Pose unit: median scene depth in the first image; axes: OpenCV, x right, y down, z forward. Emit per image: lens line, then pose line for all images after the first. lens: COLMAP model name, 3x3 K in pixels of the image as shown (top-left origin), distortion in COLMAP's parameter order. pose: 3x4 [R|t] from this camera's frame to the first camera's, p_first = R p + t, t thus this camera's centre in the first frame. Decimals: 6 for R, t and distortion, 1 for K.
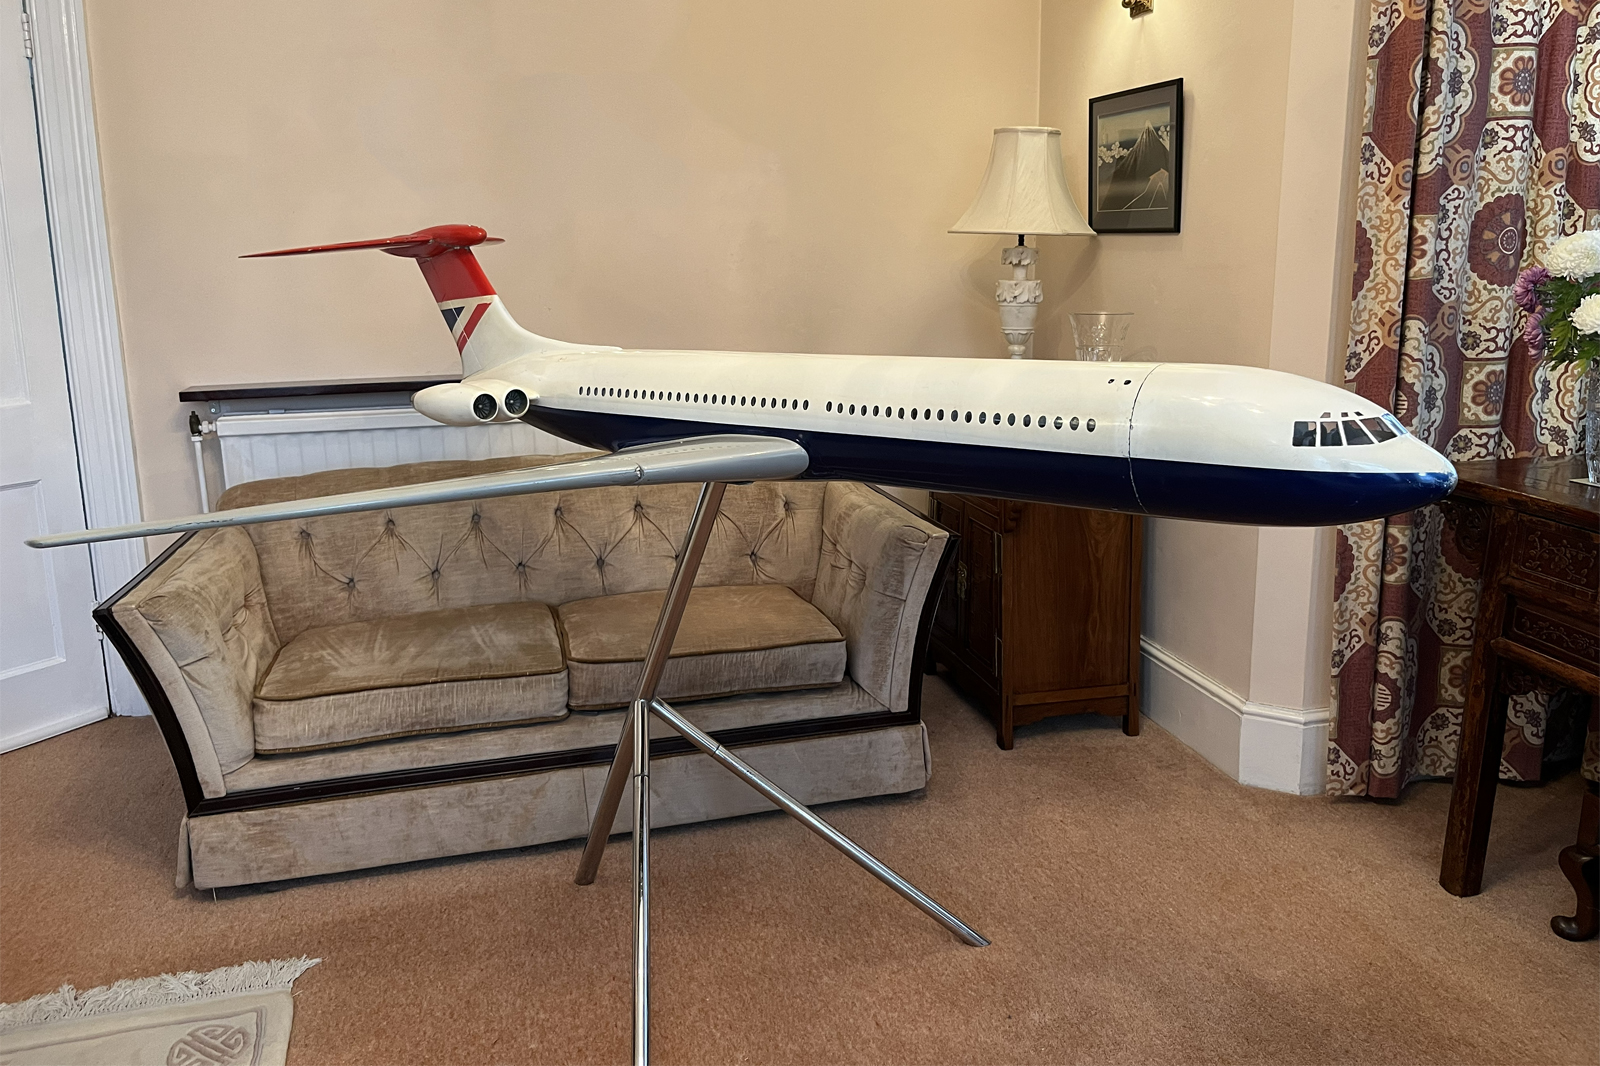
lens RADIAL K [[1212.2, 0, 808.3], [0, 1212.2, 468.7], [0, 0, 1]] dist [0.029535, -0.050067]
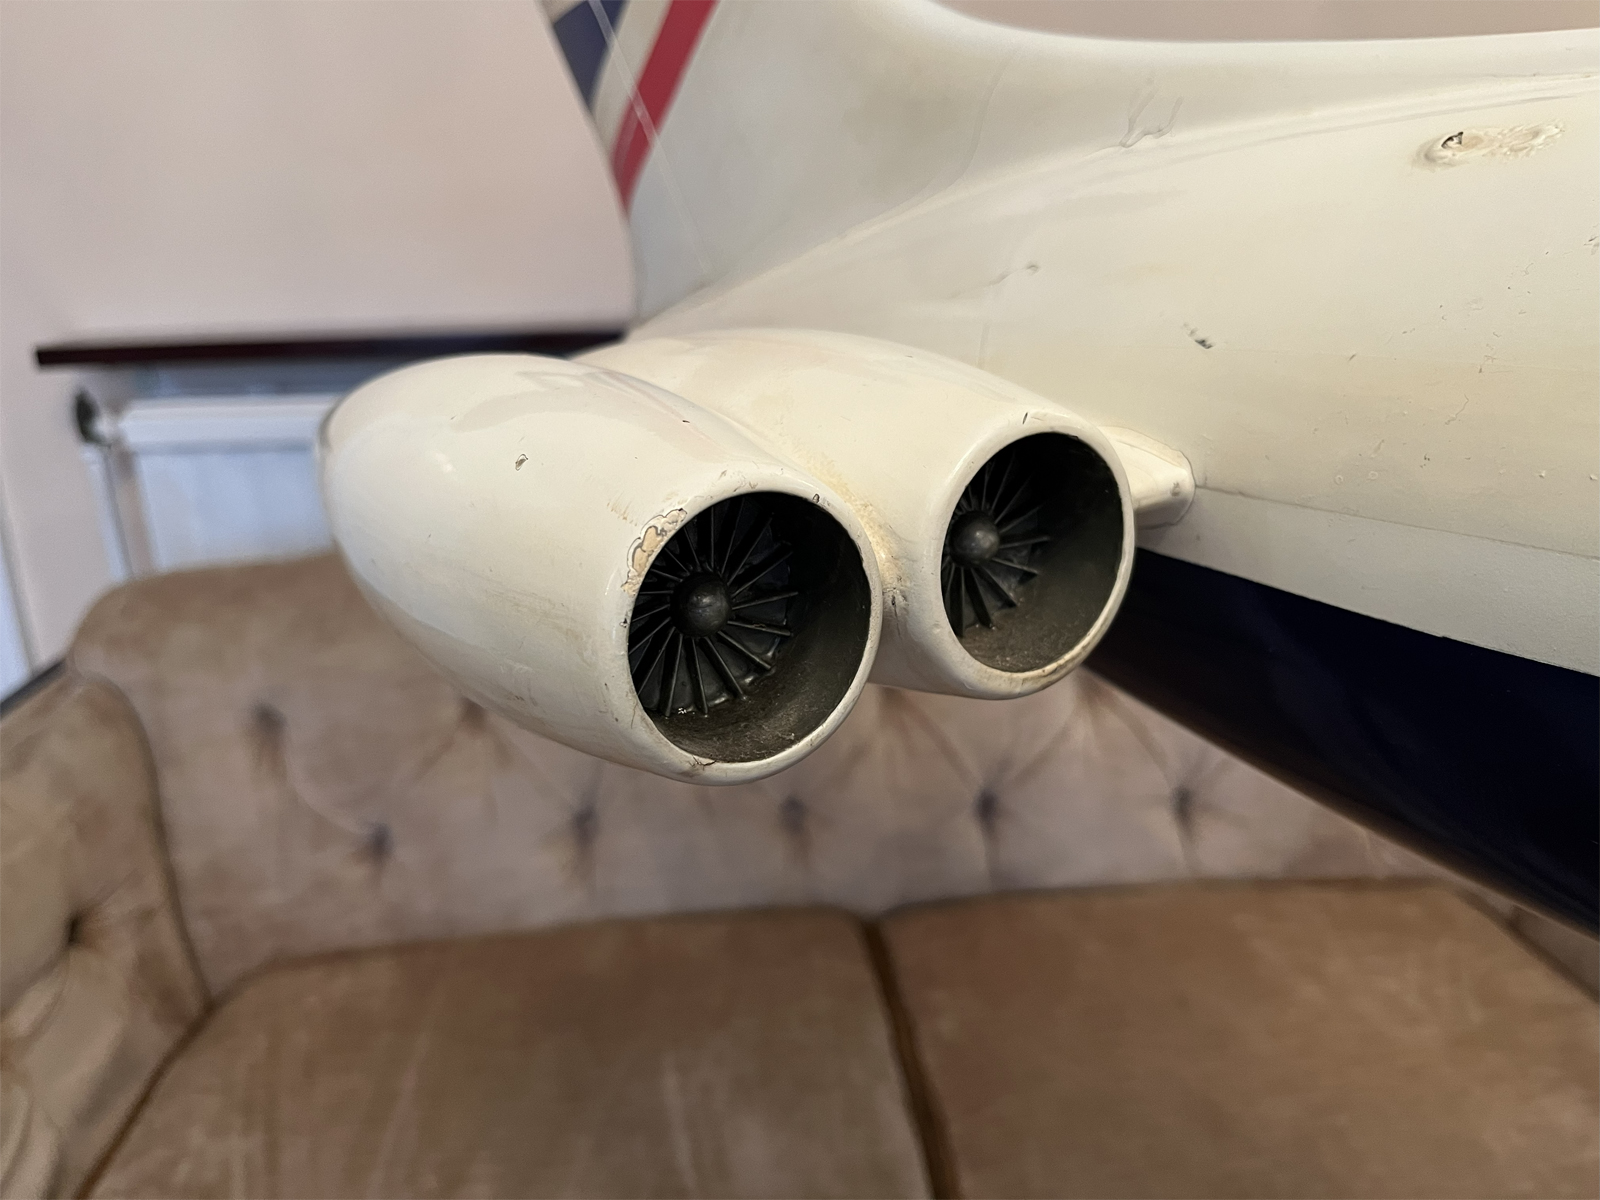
lens RADIAL K [[1209.5, 0, 793.3], [0, 1209.5, 609.2], [0, 0, 1]] dist [0.028940, -0.055782]
pose [[0.982108, 0.057160, -0.179432, -0.196477], [-0.029361, 0.987647, 0.153918, -0.052868], [0.186013, -0.145895, 0.971655, 0.726455]]
